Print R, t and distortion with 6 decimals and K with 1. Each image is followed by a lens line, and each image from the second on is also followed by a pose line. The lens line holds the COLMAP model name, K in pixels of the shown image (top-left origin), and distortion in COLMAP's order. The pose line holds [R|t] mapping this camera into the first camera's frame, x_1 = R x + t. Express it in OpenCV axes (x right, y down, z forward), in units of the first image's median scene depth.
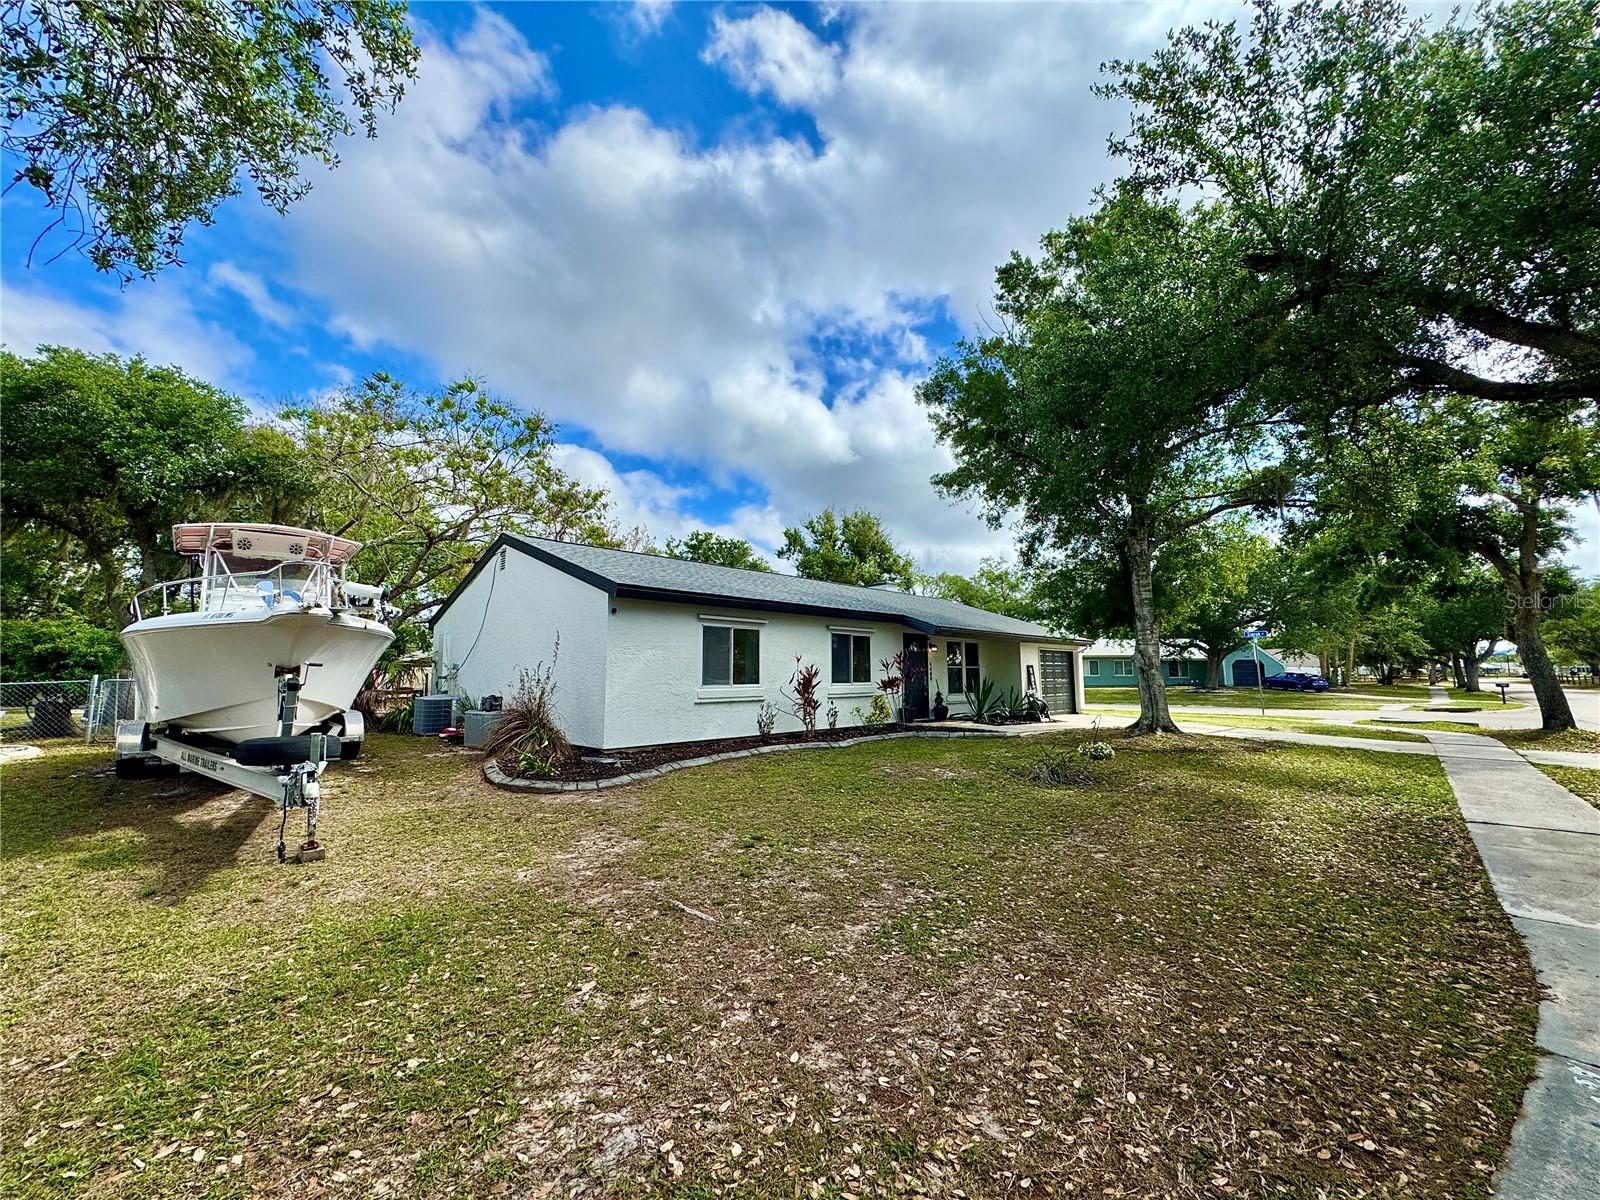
lens RADIAL K [[641.4, 0, 800.0], [0, 641.4, 600.0], [0, 0, 1]] dist [-0.001391, -0.000699]
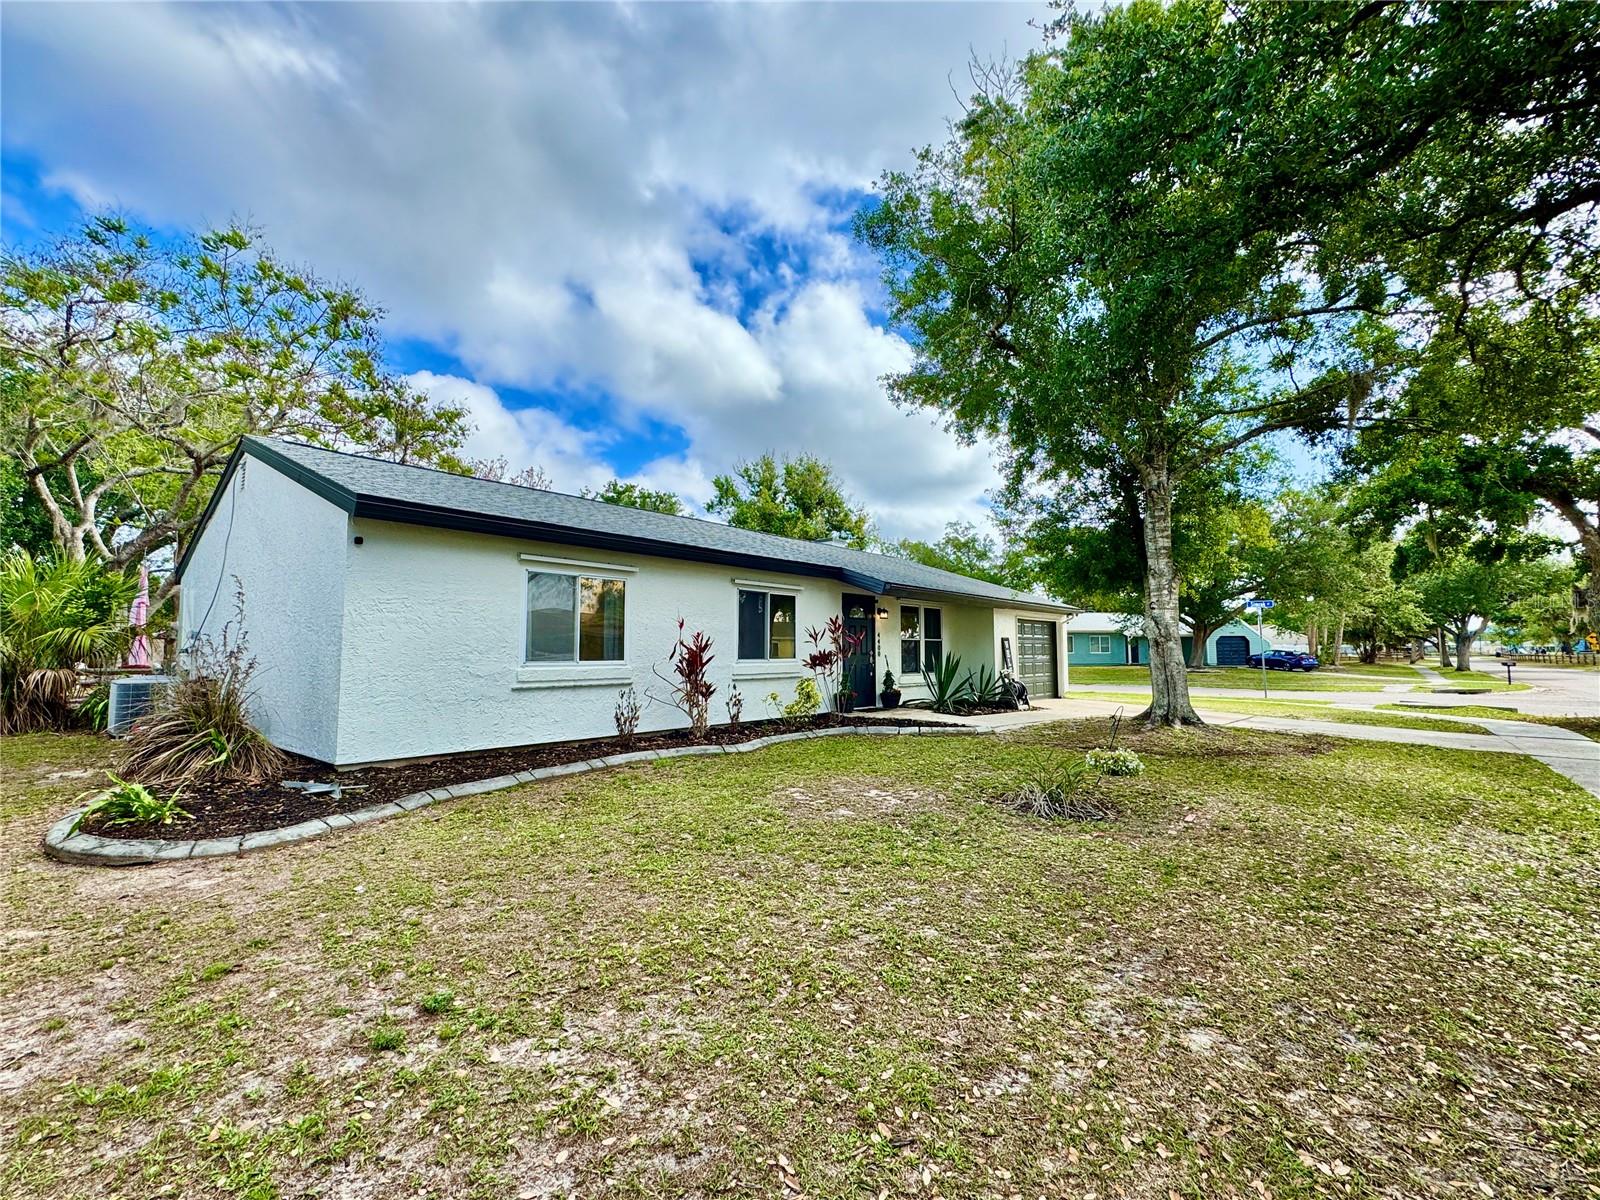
lens RADIAL K [[696.1, 0, 800.0], [0, 696.1, 600.0], [0, 0, 1]] dist [0.001324, 0.000328]
pose [[0.997555, 0.006976, 0.069540, 0.056094], [-0.009800, 0.999138, 0.040351, 0.027783], [-0.069199, -0.040934, 0.996763, 0.198151]]
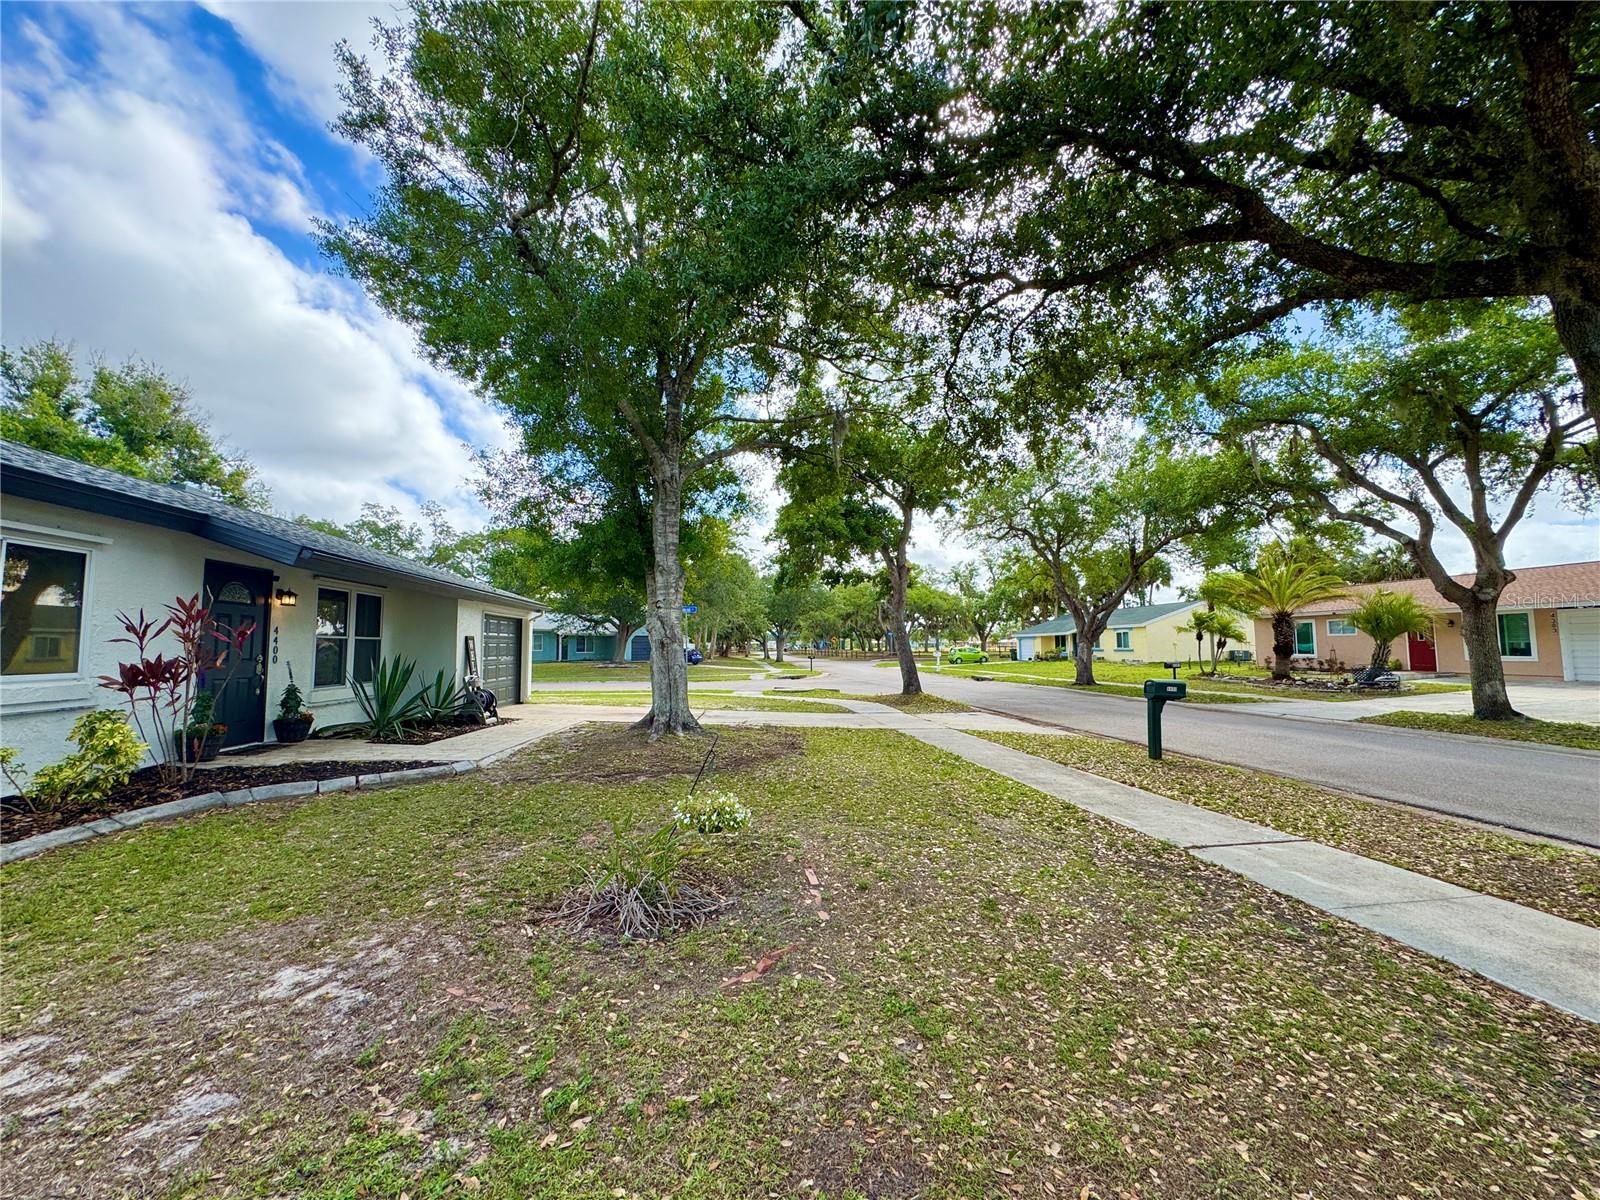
lens RADIAL K [[641.4, 0, 800.0], [0, 641.4, 600.0], [0, 0, 1]] dist [-0.001391, -0.000699]
pose [[0.628356, 0.058428, 0.775728, 0.077517], [-0.088266, 0.996091, -0.003528, 0.045527], [-0.772902, -0.066254, 0.631057, 0.402165]]
